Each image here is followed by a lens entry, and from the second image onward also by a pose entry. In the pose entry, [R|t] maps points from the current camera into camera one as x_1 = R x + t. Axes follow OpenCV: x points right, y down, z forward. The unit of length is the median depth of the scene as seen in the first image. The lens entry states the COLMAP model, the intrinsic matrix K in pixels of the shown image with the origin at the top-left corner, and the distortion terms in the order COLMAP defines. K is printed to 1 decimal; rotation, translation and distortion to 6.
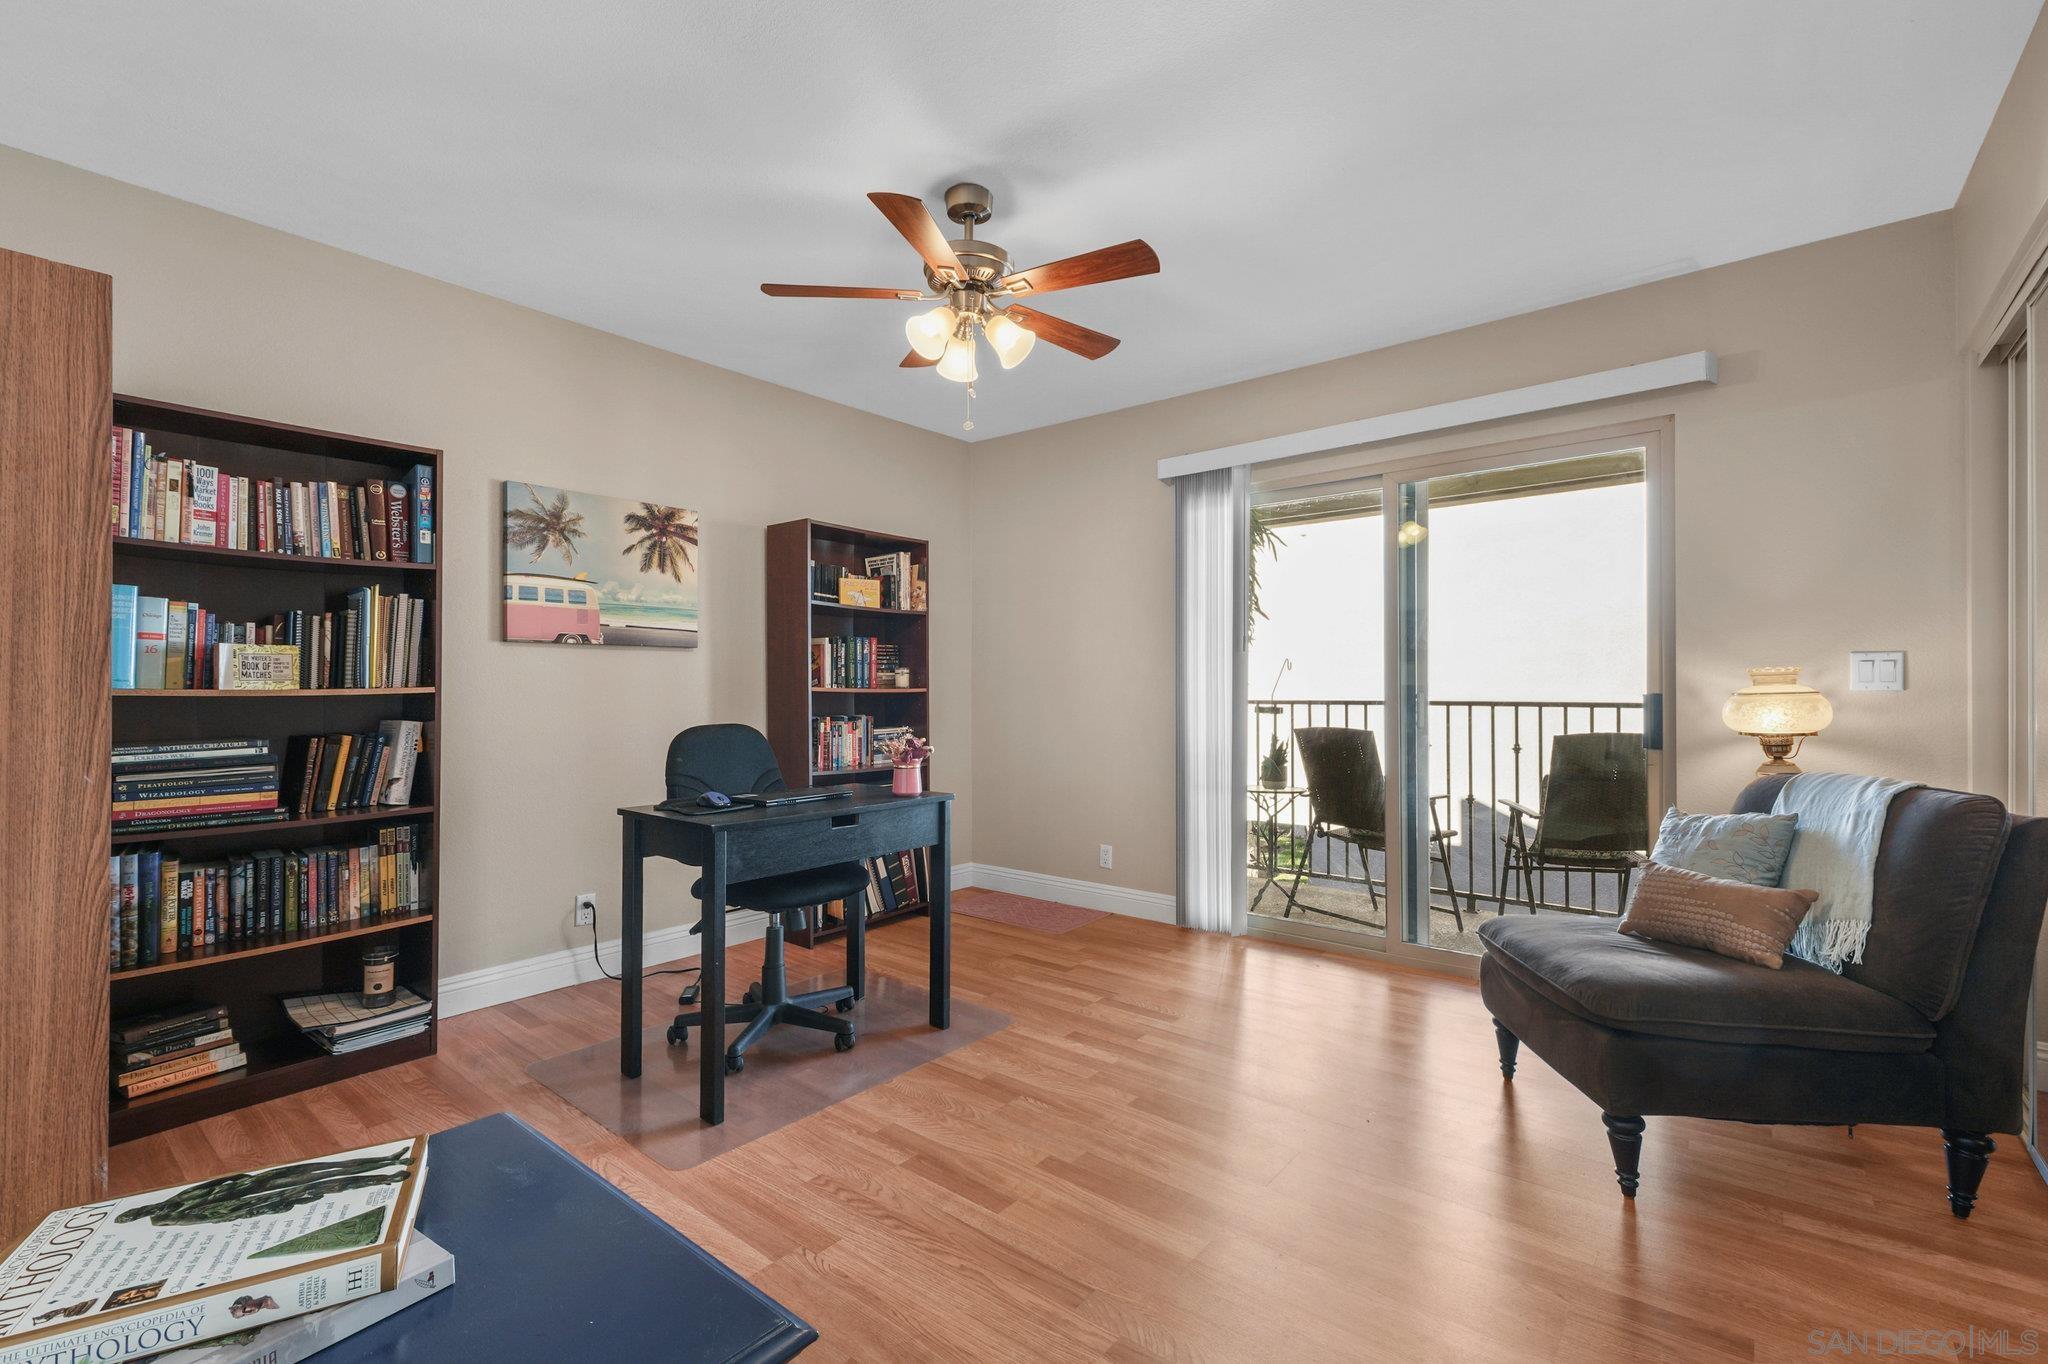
lens RADIAL K [[929.0, 0, 1028.3], [0, 929.0, 690.2], [0, 0, 1]] dist [0.012680, -0.000172]
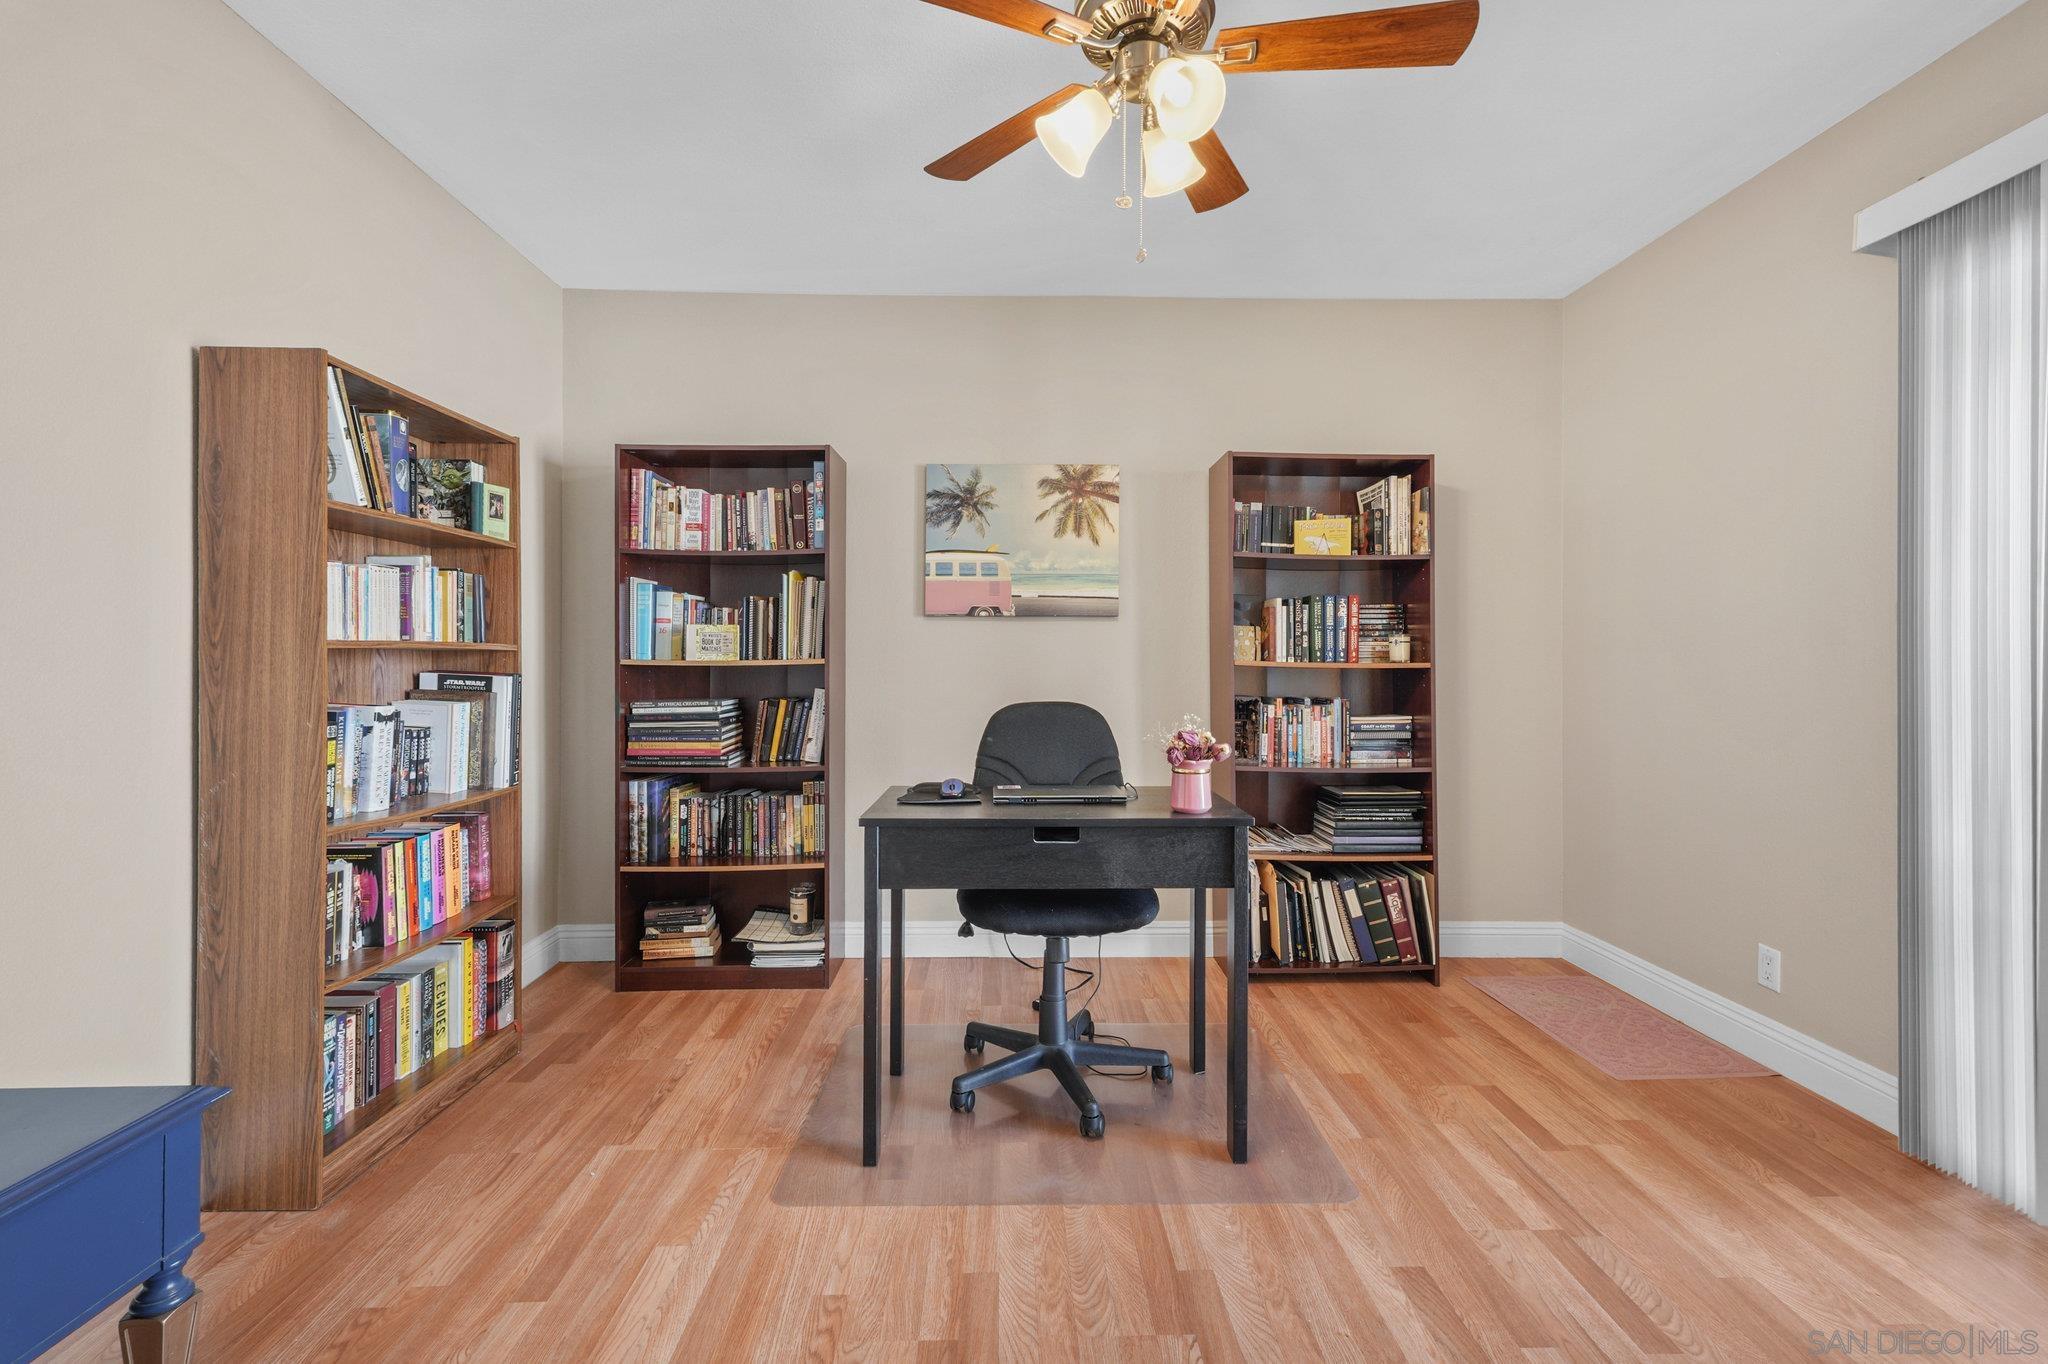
lens RADIAL K [[903.4, 0, 1022.6], [0, 903.4, 663.2], [0, 0, 1]] dist [0.010451, 0.000195]
pose [[0.638940, 0.004622, -0.769242, 0.343008], [-0.006186, 0.999980, 0.000870, -0.000705], [0.769231, 0.004203, 0.638957, 0.492302]]
